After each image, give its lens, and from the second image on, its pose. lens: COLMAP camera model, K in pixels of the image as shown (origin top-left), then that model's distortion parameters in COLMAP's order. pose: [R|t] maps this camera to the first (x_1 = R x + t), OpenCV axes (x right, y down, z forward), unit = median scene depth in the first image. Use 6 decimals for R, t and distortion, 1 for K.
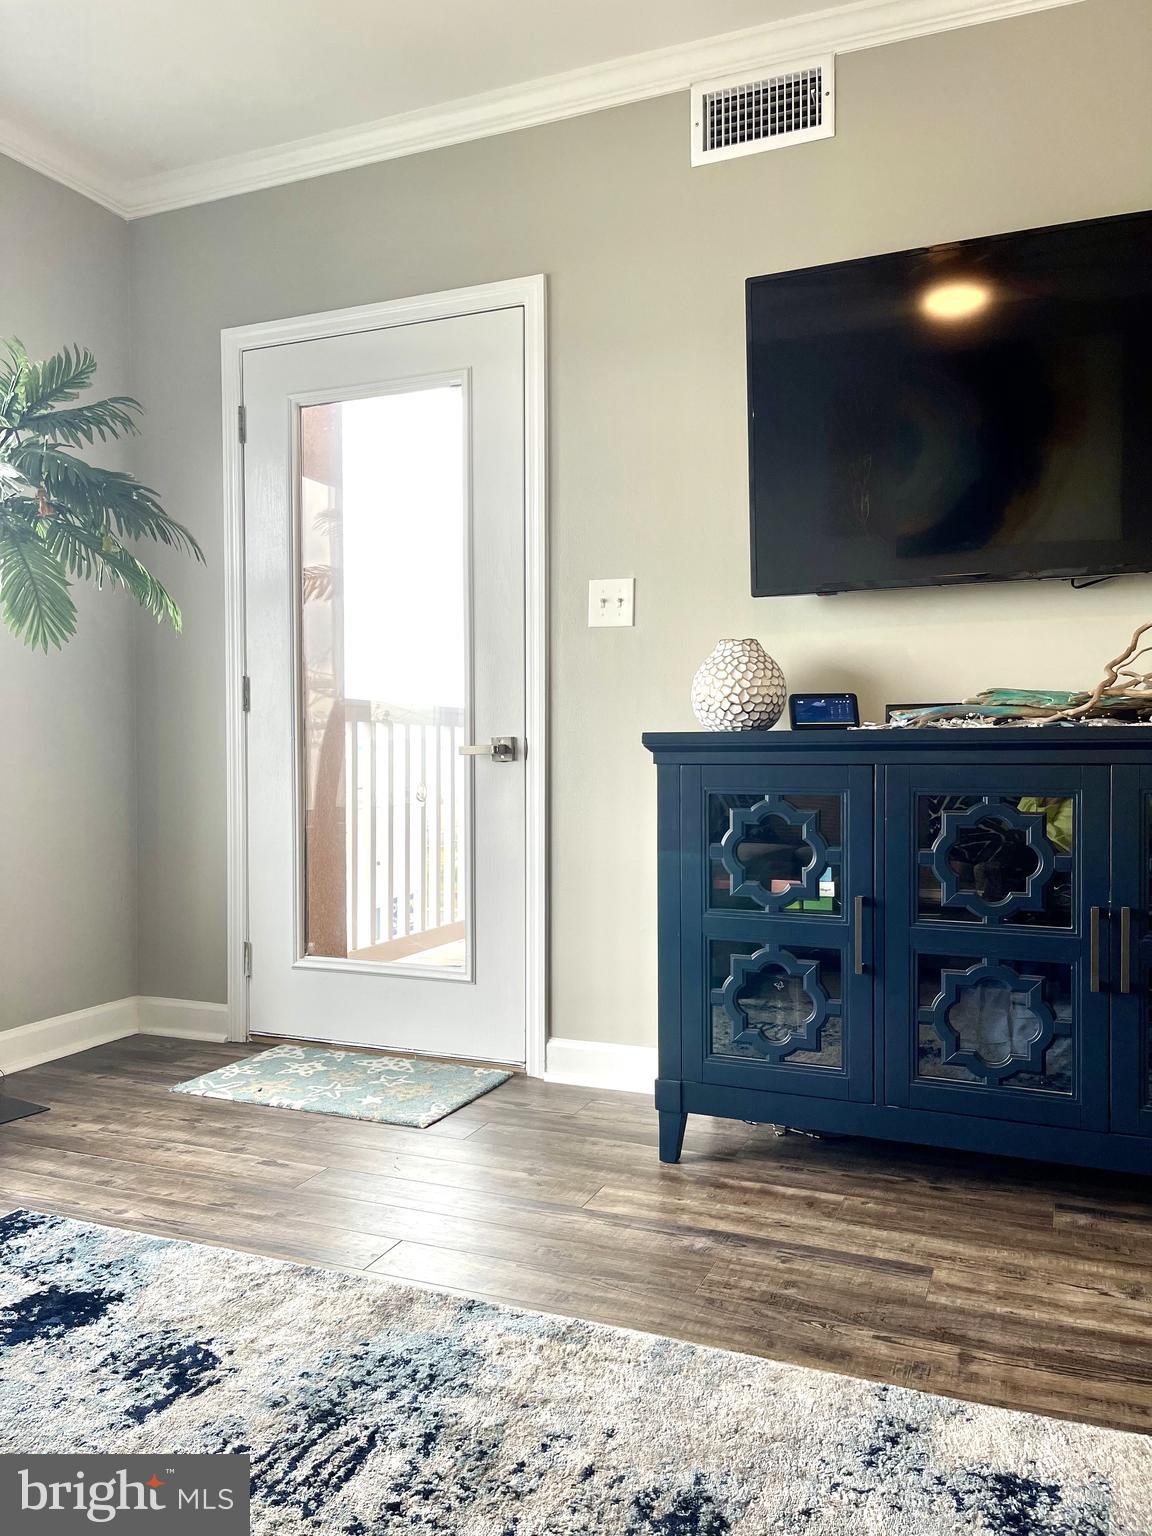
lens RADIAL K [[1170.1, 0, 582.3], [0, 1170.1, 769.7], [0, 0, 1]] dist [0.056954, -0.055292]
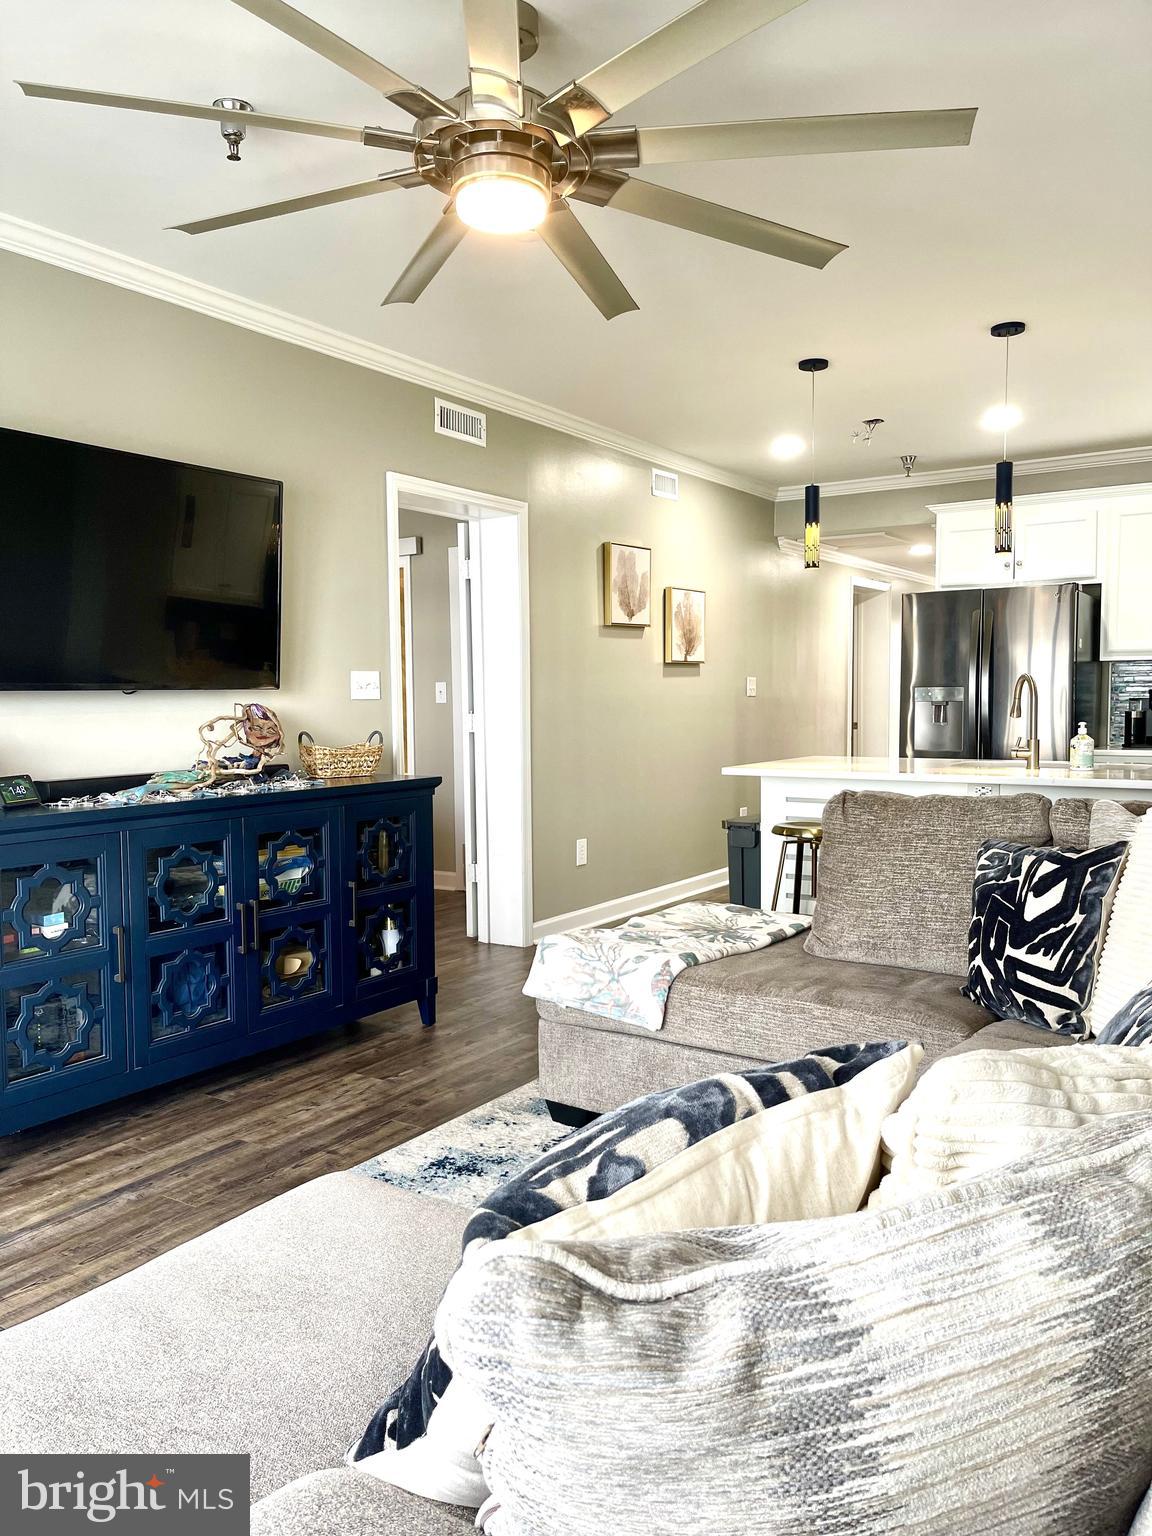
lens RADIAL K [[1170.1, 0, 585.8], [0, 1170.1, 765.3], [0, 0, 1]] dist [0.056954, -0.055292]
pose [[0.174189, -0.047635, 0.983559, -1.095526], [0.043079, 0.998242, 0.040717, -0.105815], [-0.983769, 0.035279, 0.175935, 0.266352]]
